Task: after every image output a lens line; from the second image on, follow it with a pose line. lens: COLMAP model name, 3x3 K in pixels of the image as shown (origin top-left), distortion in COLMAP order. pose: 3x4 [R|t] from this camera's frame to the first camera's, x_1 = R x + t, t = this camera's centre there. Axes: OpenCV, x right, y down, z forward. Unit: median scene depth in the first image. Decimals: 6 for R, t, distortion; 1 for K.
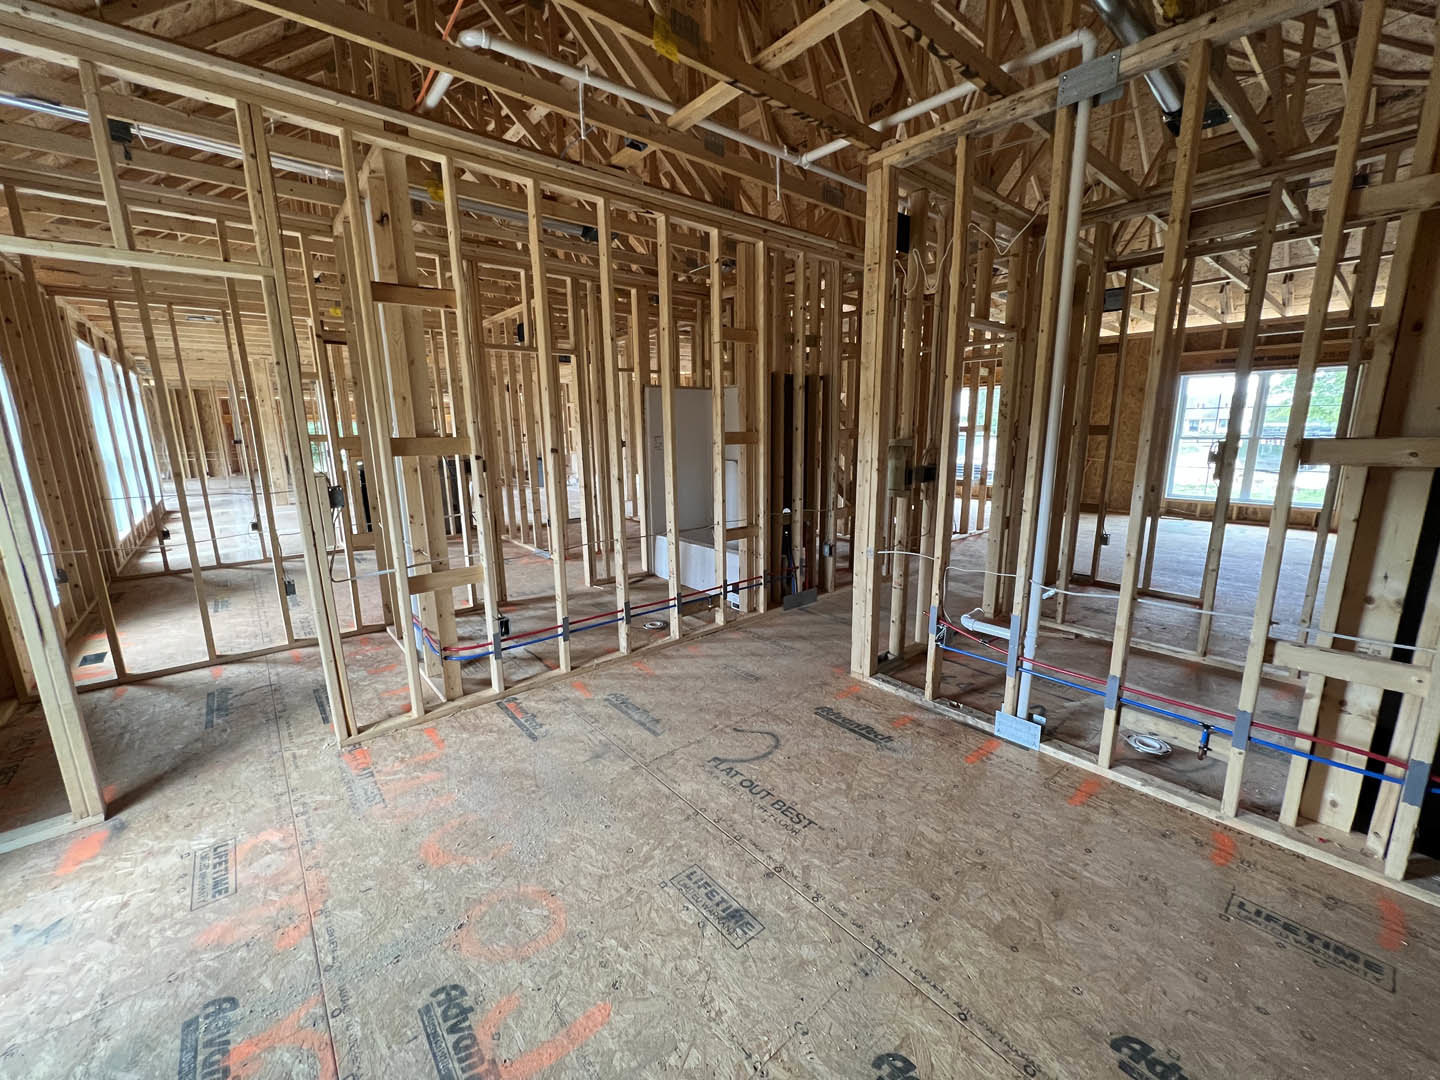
lens RADIAL K [[574.3, 0, 724.7], [0, 574.3, 539.5], [0, 0, 1]] dist [0.000990, 0.000035]
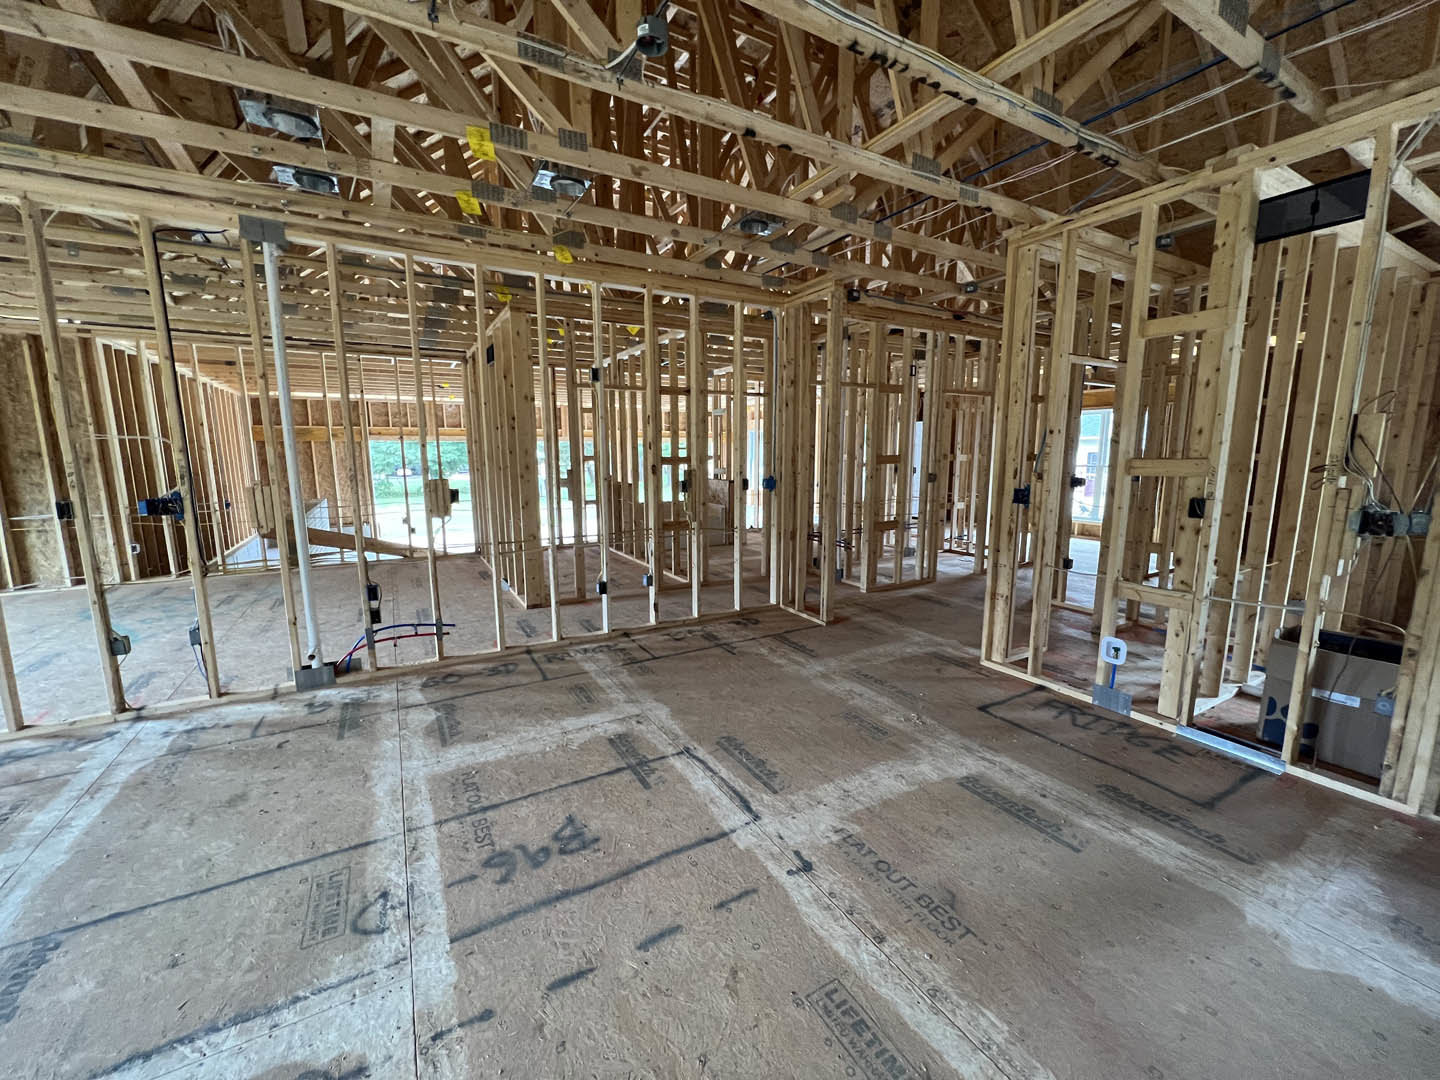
lens RADIAL K [[574.3, 0, 724.7], [0, 574.3, 539.5], [0, 0, 1]] dist [0.000990, 0.000035]
pose [[0.985254, 0.036238, -0.167214, -0.091293], [-0.043325, 0.998302, -0.038931, -0.024044], [0.165519, 0.045602, 0.985152, 0.130424]]
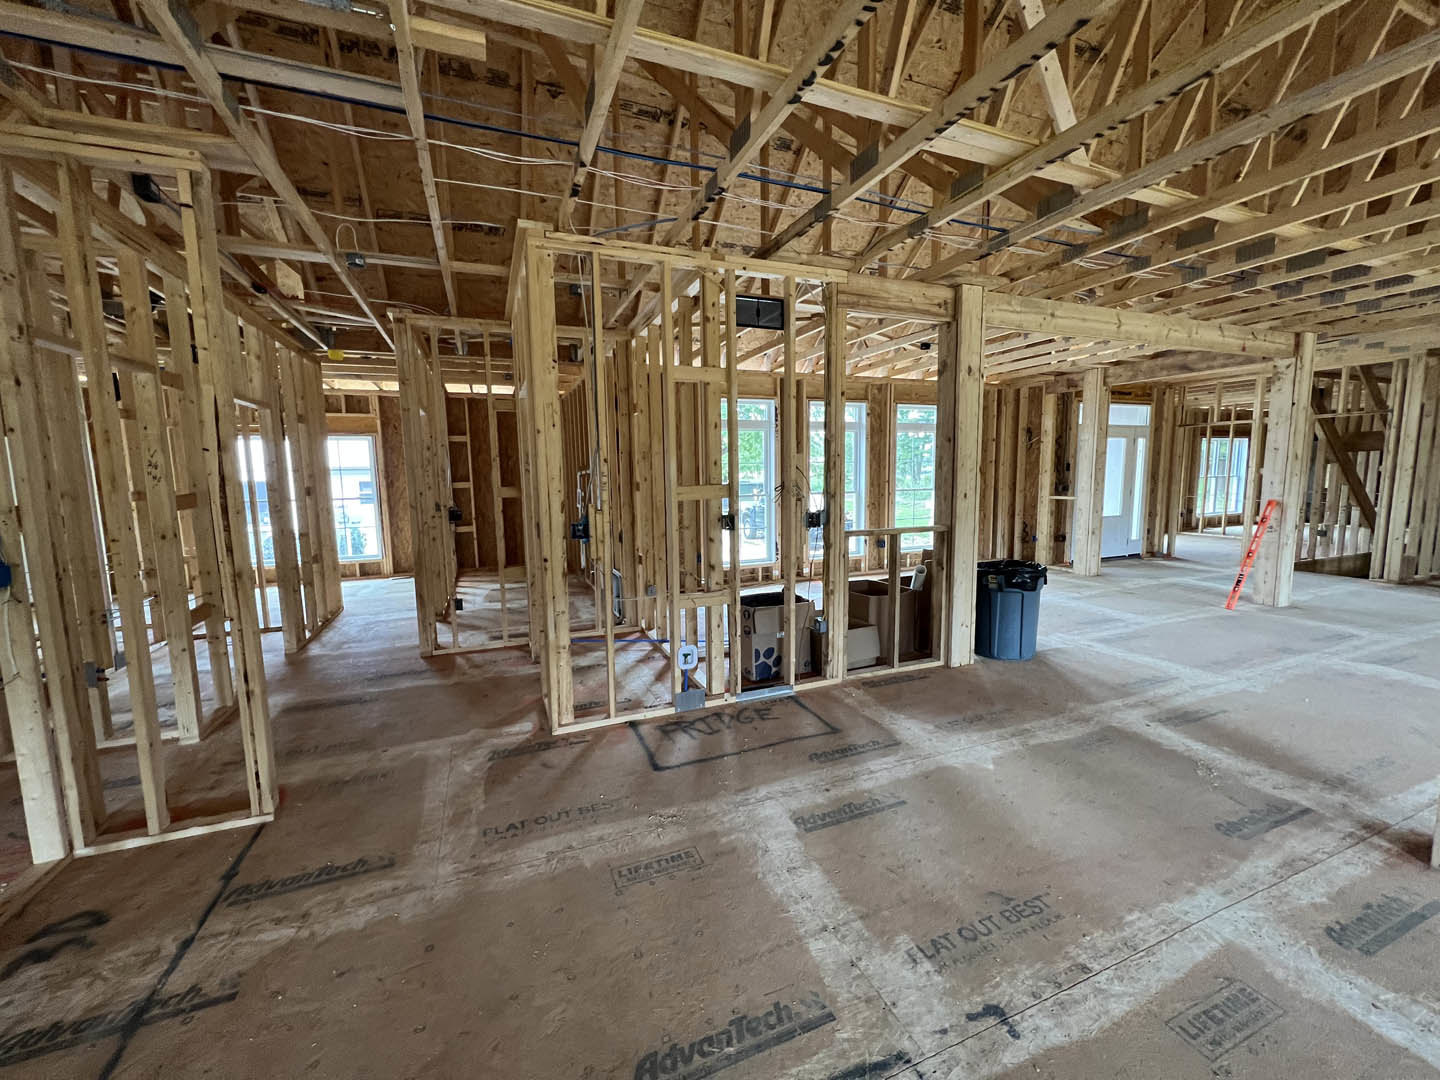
lens RADIAL K [[574.3, 0, 724.7], [0, 574.3, 539.5], [0, 0, 1]] dist [0.000990, 0.000035]
pose [[0.305192, -0.101051, 0.946914, -1.125866], [0.196044, 0.979722, 0.041366, -0.293890], [-0.931893, 0.173012, 0.318814, 1.465079]]
